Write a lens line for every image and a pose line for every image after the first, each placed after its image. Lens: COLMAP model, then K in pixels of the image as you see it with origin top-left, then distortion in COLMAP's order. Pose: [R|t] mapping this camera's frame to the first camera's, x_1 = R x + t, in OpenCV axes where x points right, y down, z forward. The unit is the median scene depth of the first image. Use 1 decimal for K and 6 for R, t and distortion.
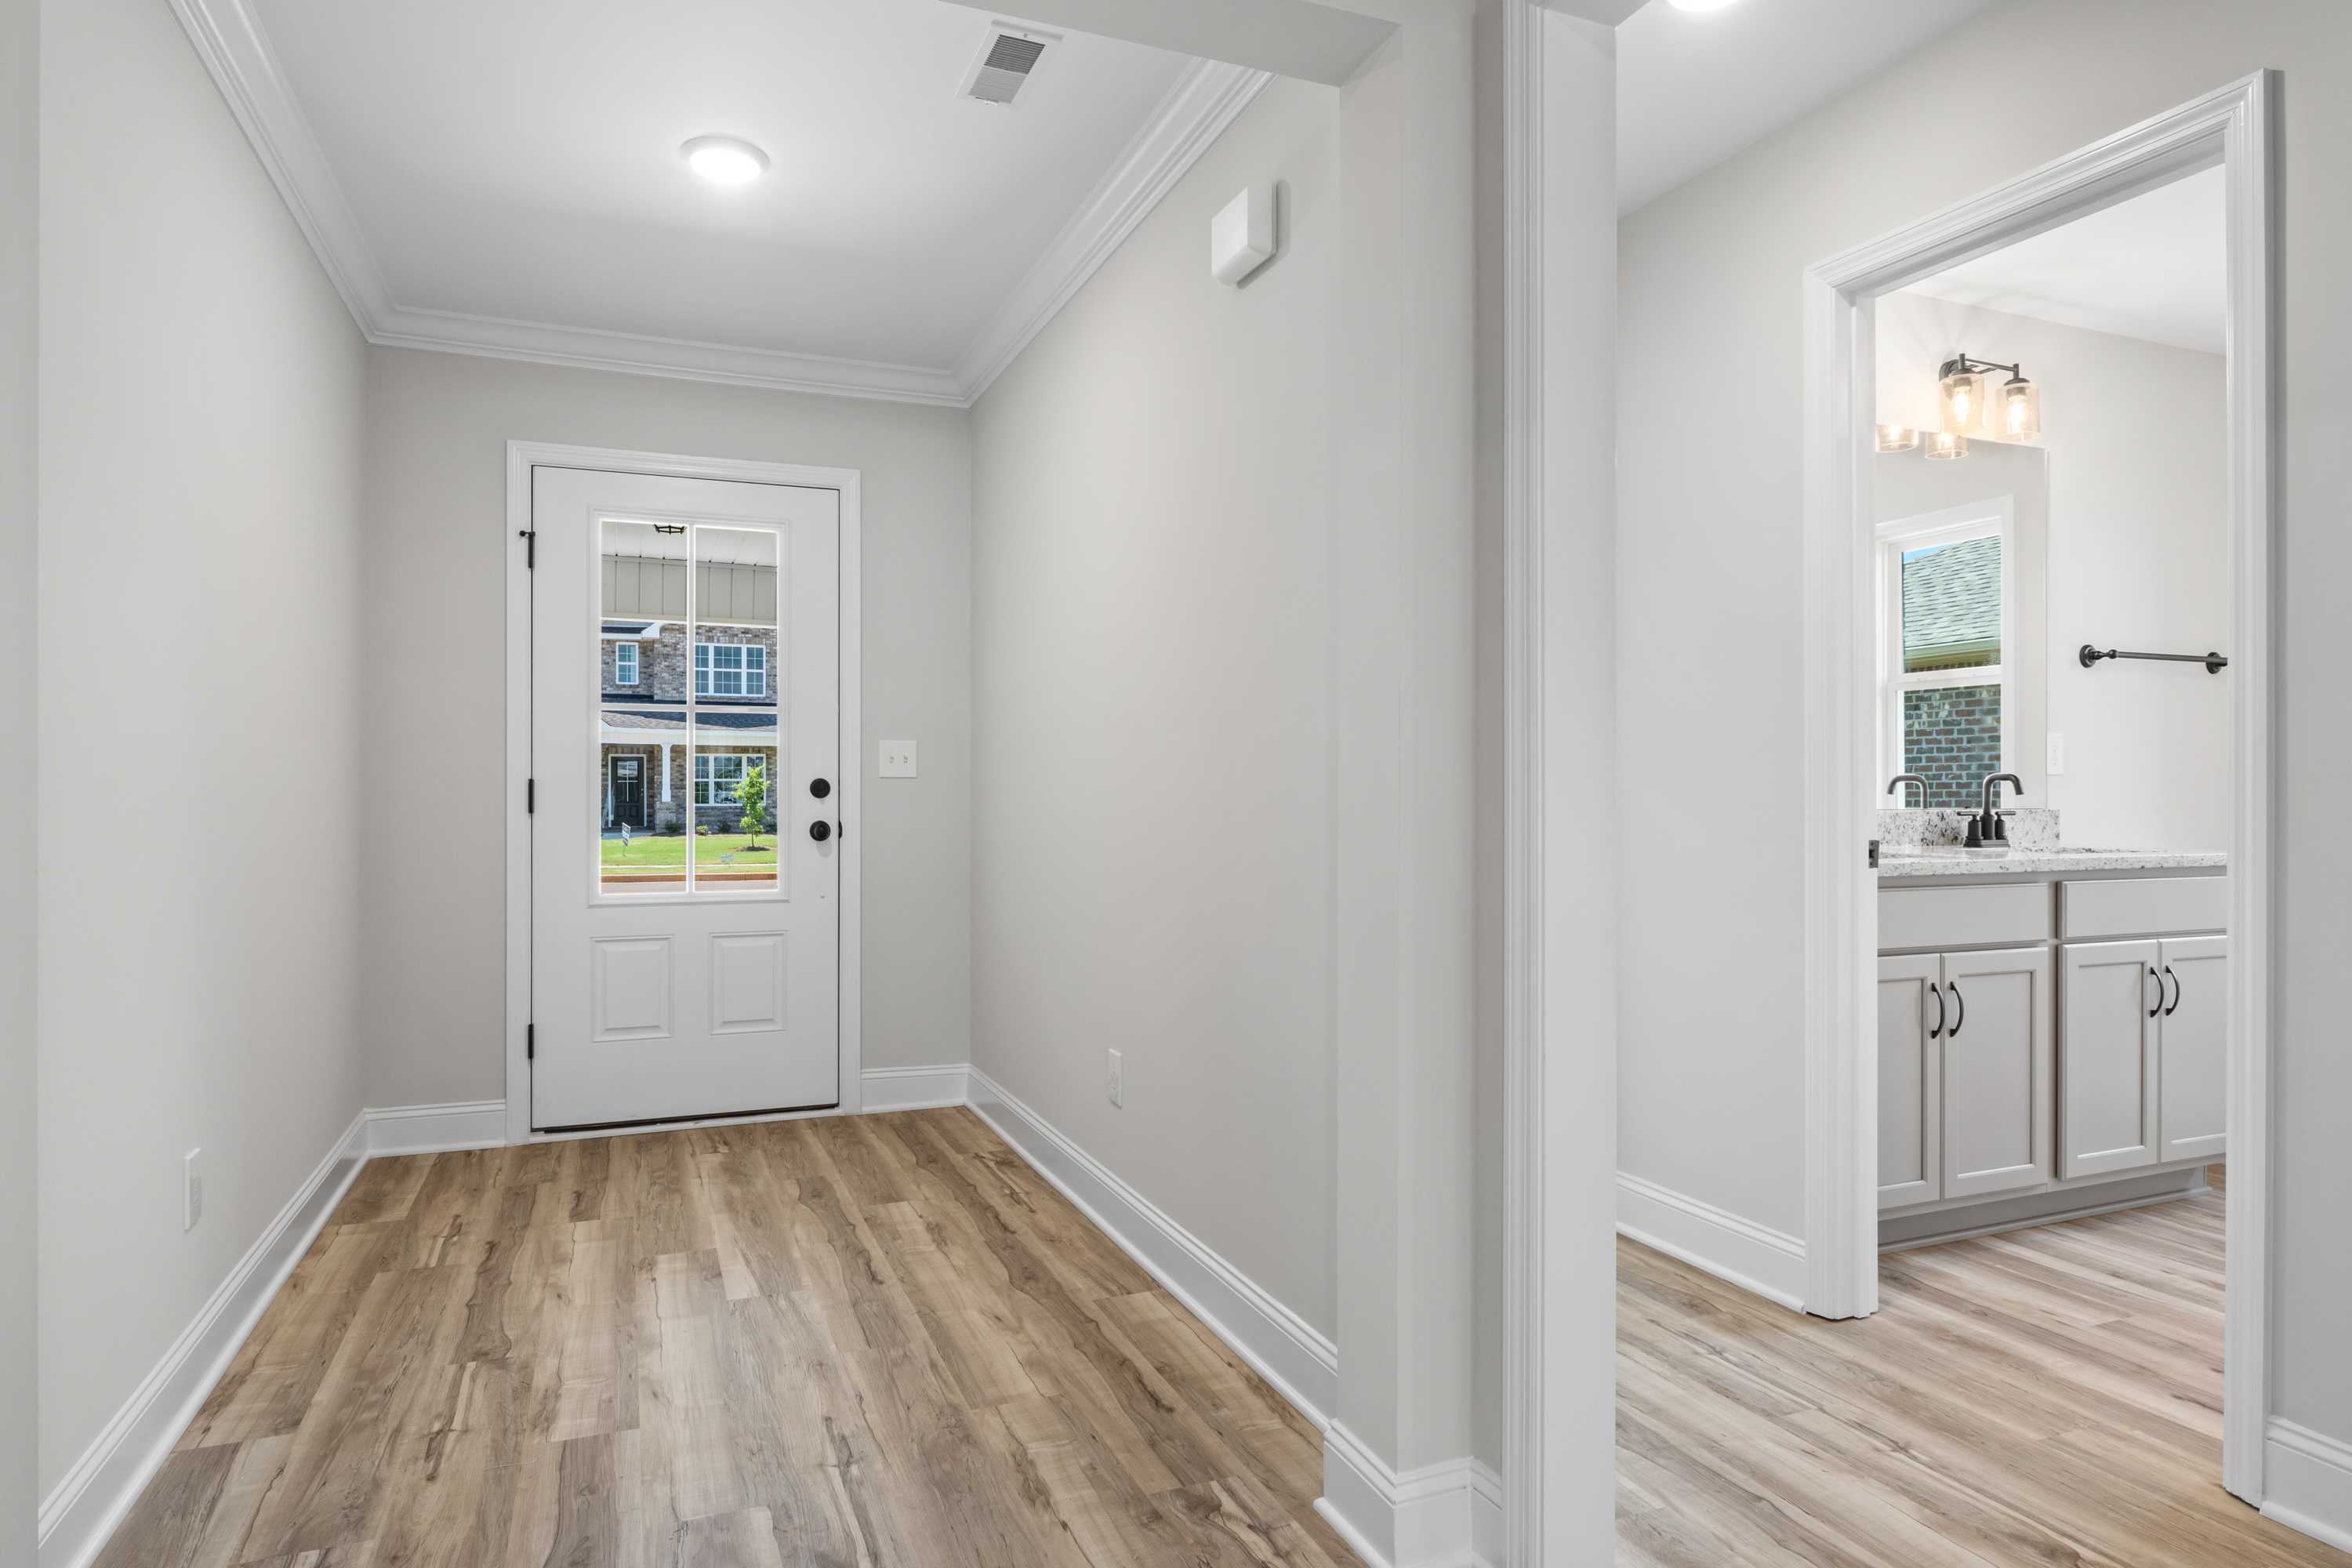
lens RADIAL K [[1275.7, 0, 1242.3], [0, 1275.7, 789.2], [0, 0, 1]] dist [-0.000662, 0.000144]
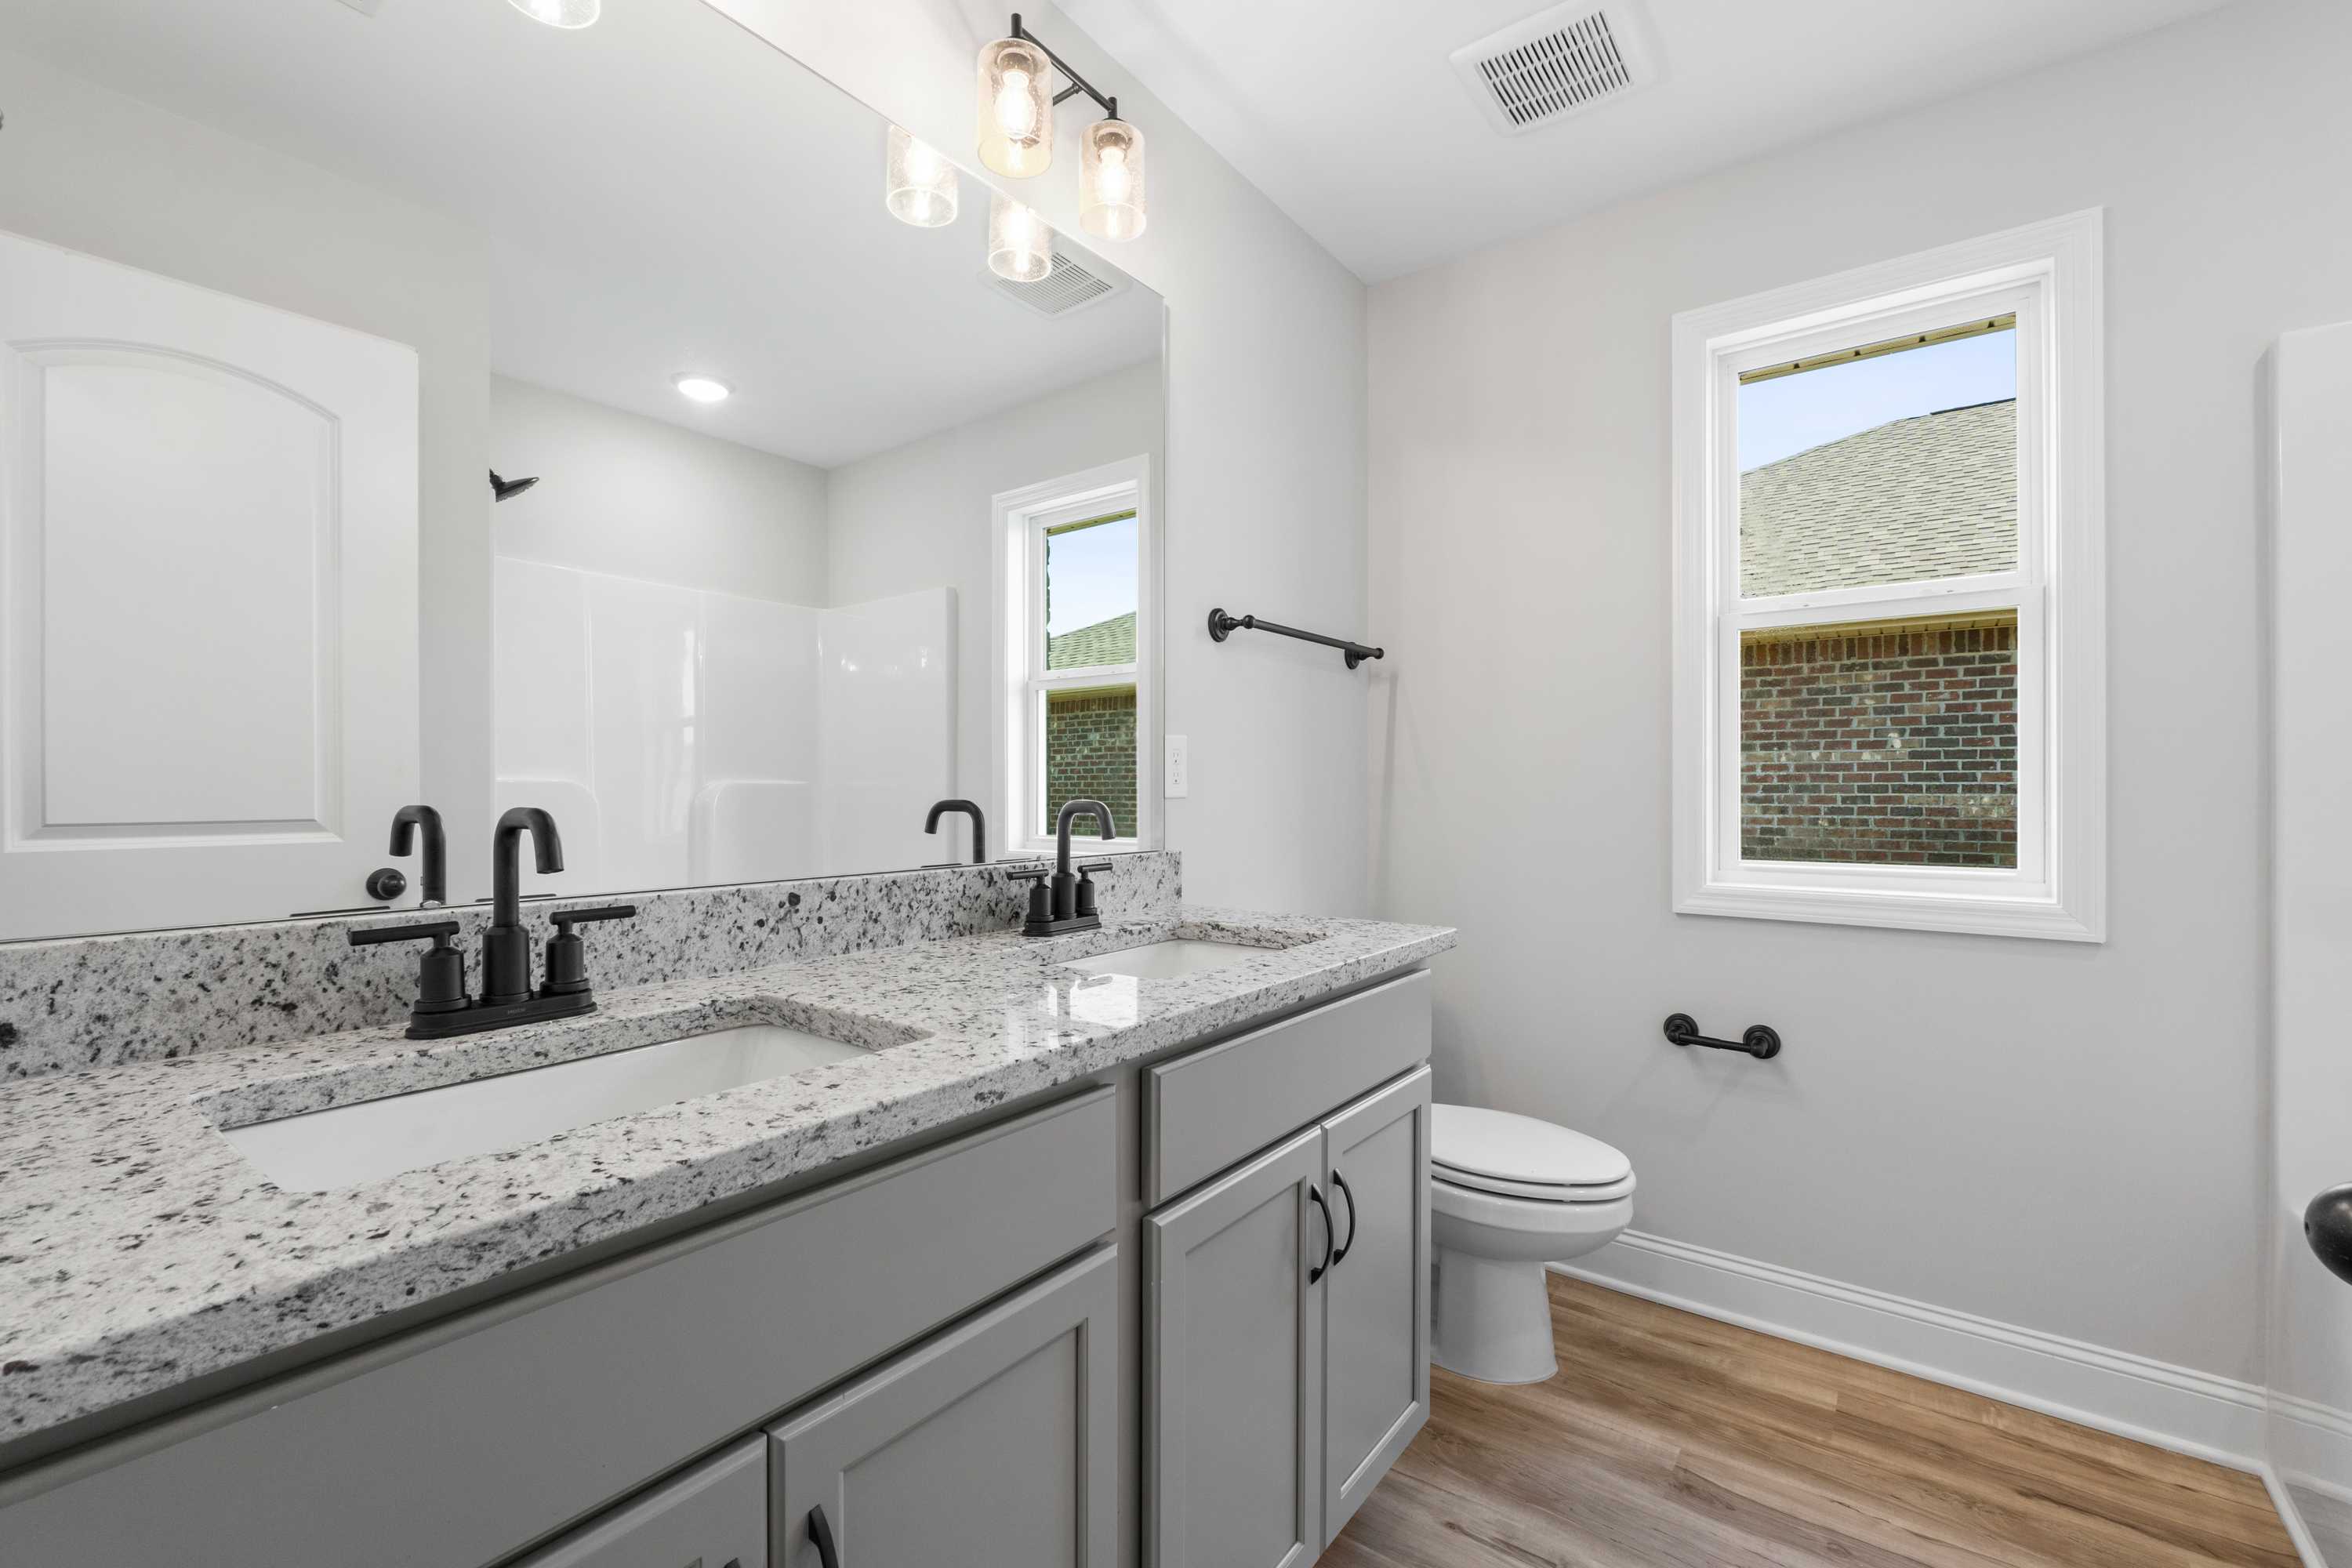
lens RADIAL K [[980.5, 0, 1175.0], [0, 980.5, 788.4], [0, 0, 1]] dist [-0.009158, -0.000701]
pose [[0.864629, 0.000957, 0.502410, 0.412094], [-0.000734, 1.000000, -0.000643, -0.017374], [-0.502411, 0.000187, 0.864629, 0.606573]]
